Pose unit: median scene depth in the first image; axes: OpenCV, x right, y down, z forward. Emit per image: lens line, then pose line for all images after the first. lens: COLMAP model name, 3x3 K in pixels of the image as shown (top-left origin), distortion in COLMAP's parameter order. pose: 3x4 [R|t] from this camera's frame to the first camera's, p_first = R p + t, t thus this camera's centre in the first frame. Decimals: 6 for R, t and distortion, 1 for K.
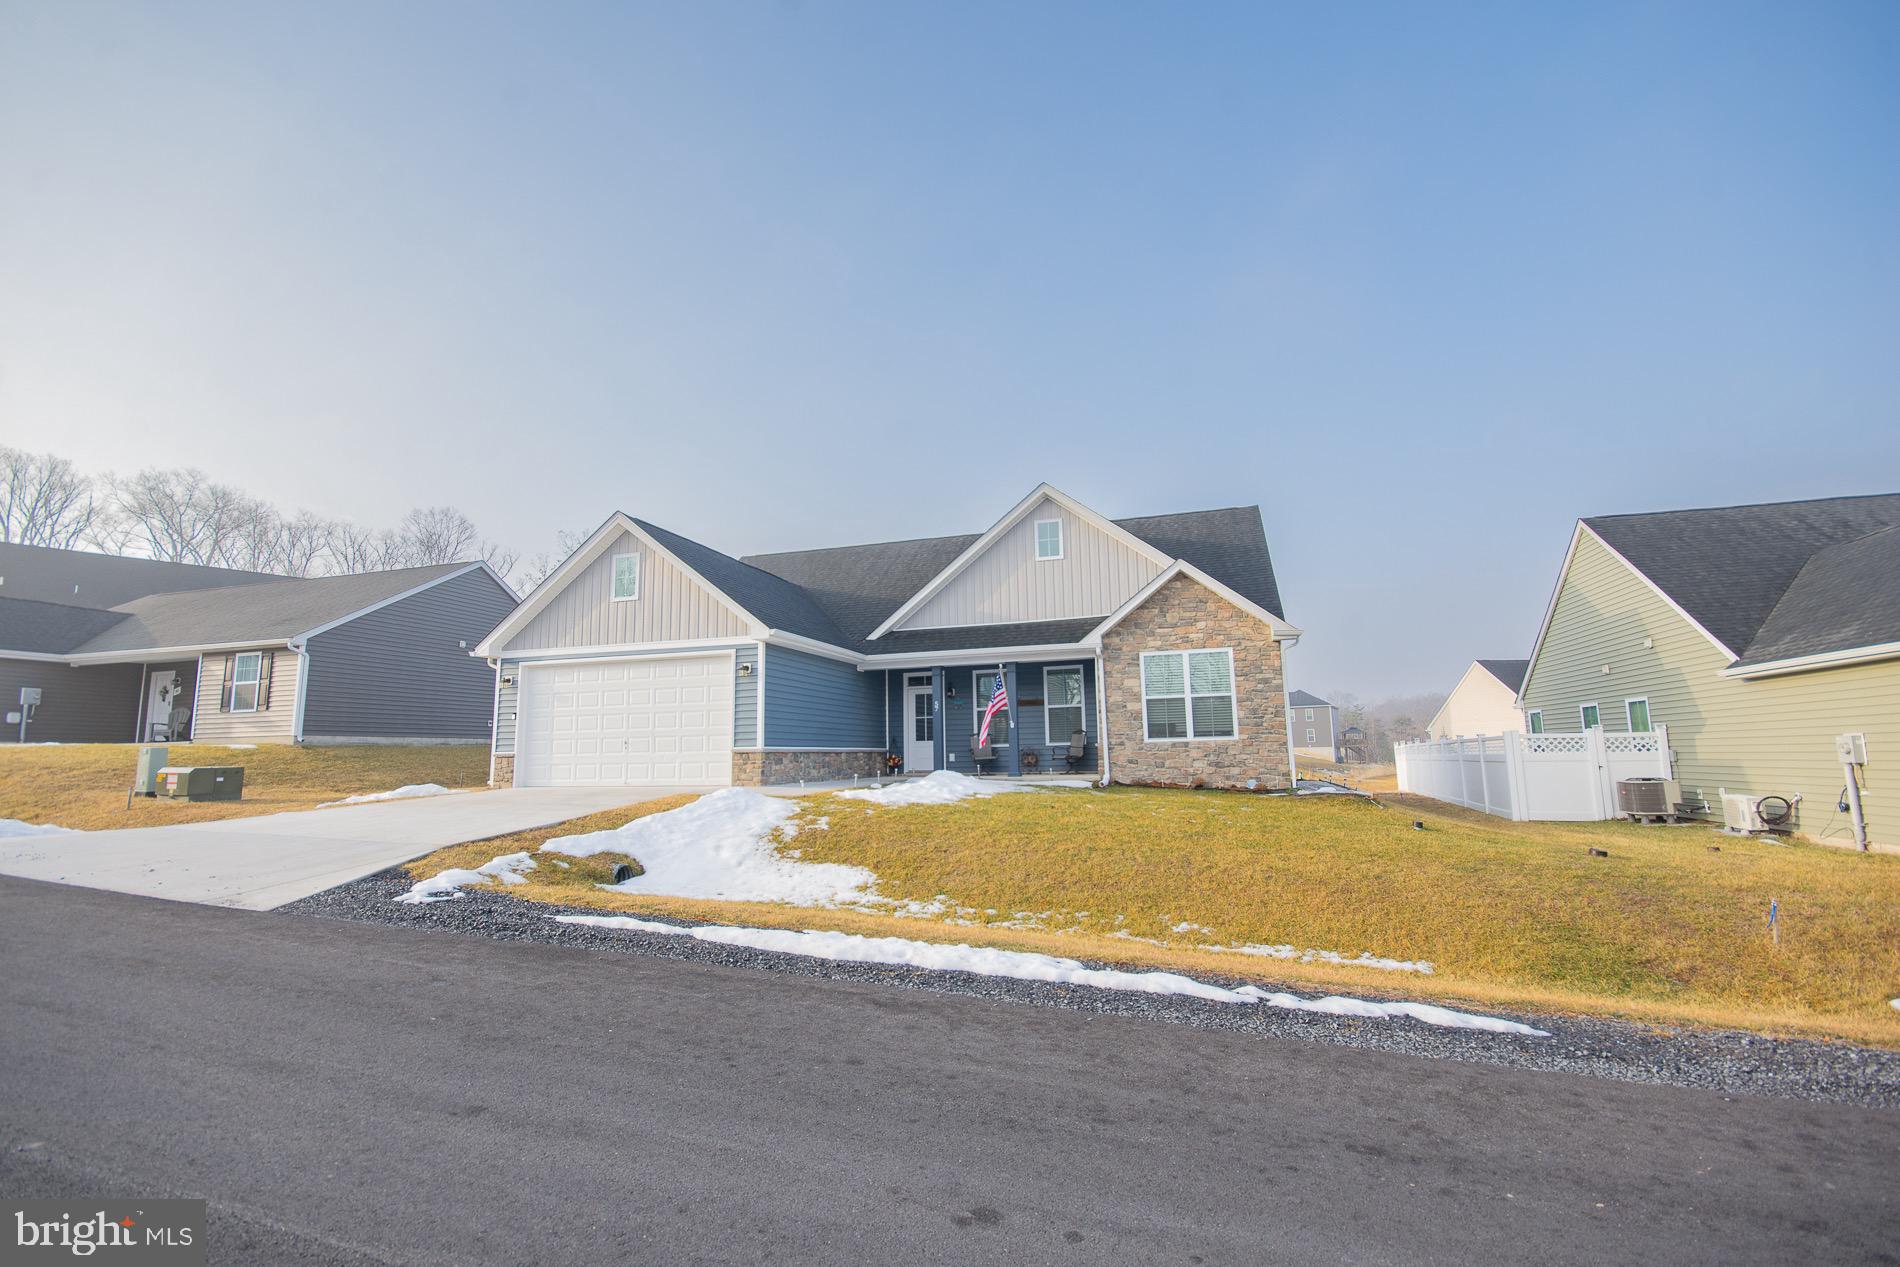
lens RADIAL K [[837.9, 0, 950.0], [0, 837.9, 633.5], [0, 0, 1]] dist [0.019425, -0.018404]
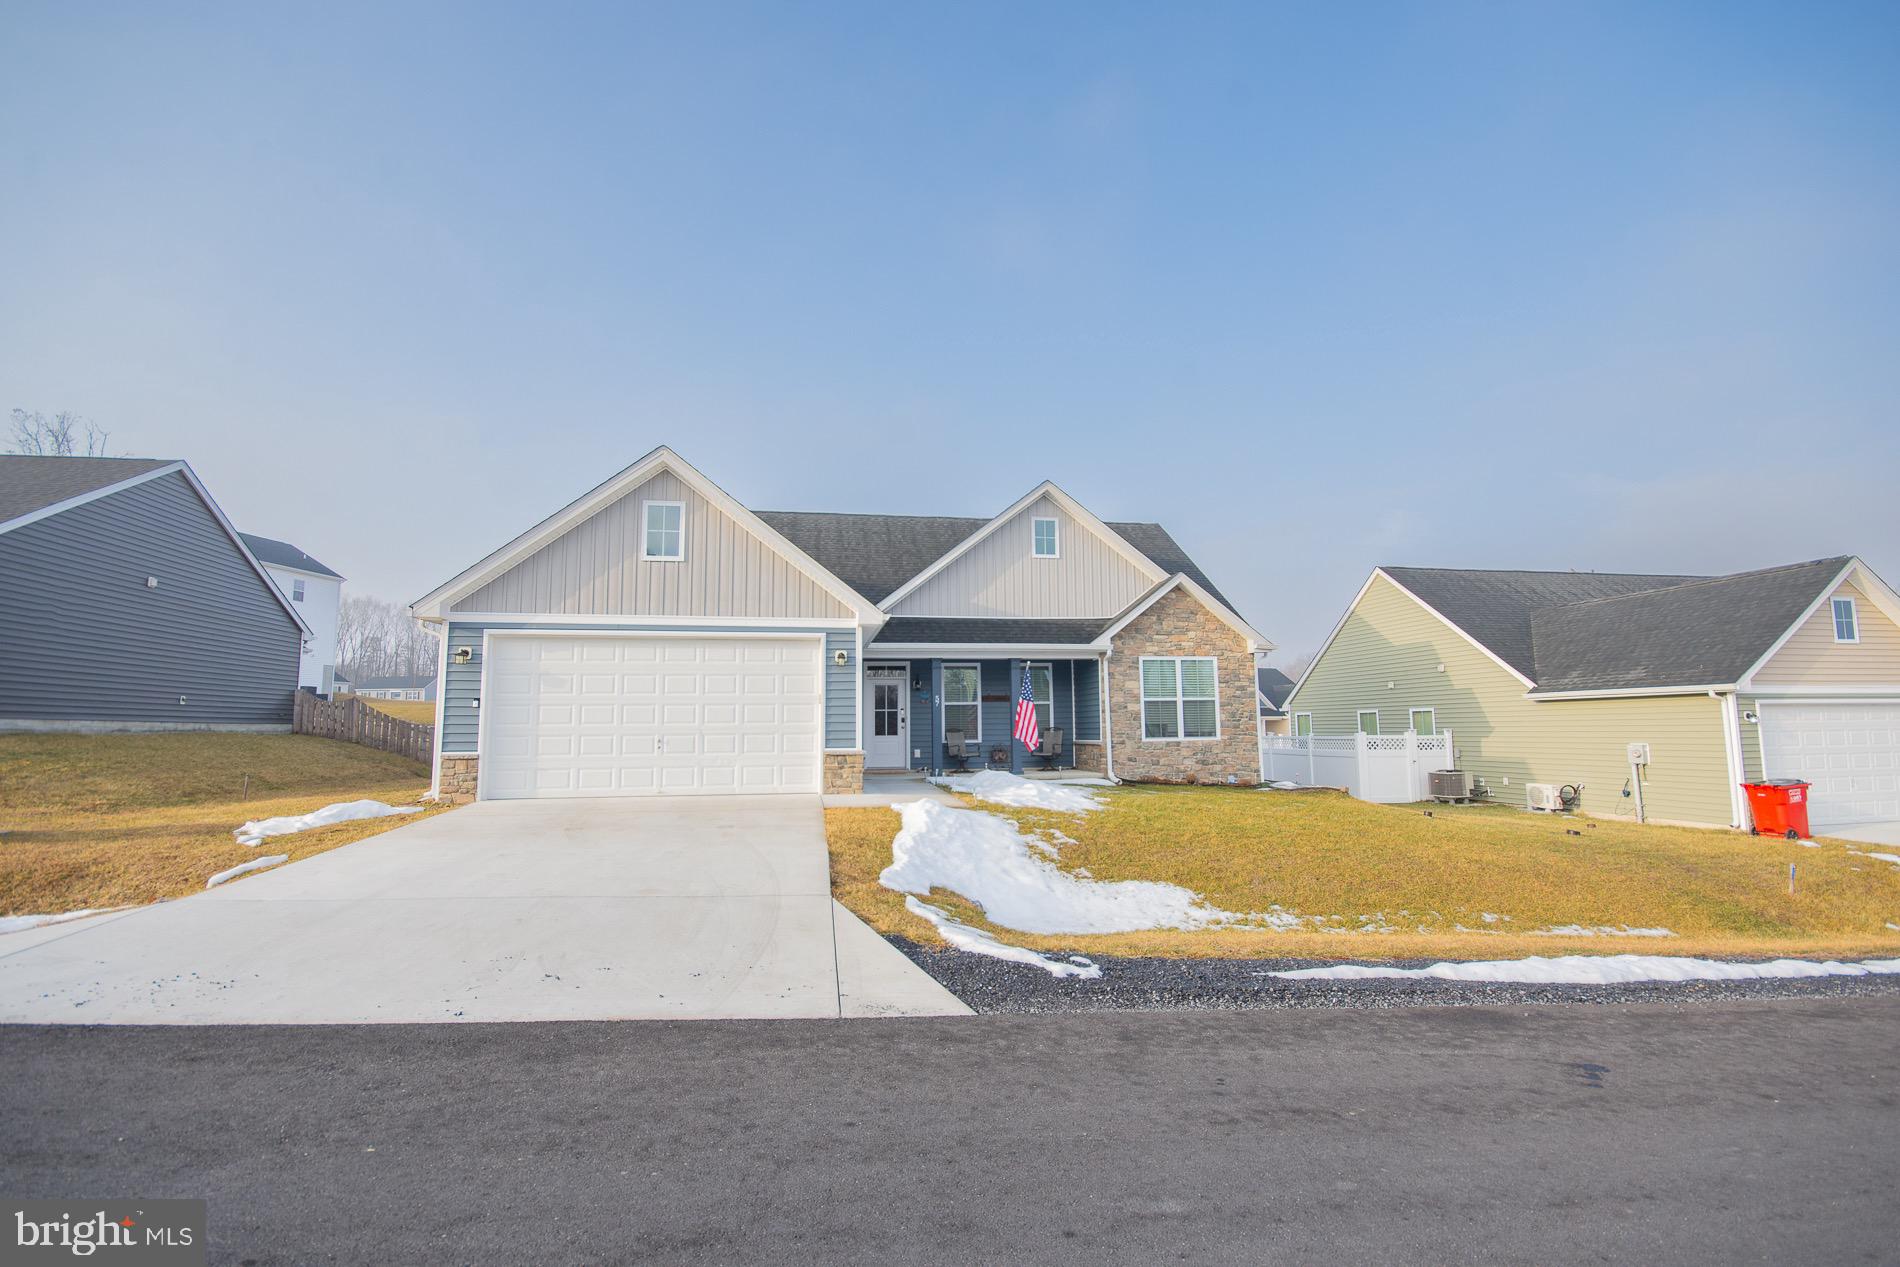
lens RADIAL K [[849.6, 0, 950.0], [0, 849.6, 633.5], [0, 0, 1]] dist [0.000588, 0.000129]
pose [[0.889448, 0.061151, 0.452927, -0.481691], [-0.072588, 0.997331, 0.007895, 0.002690], [-0.451235, -0.039899, 0.891513, 0.157725]]
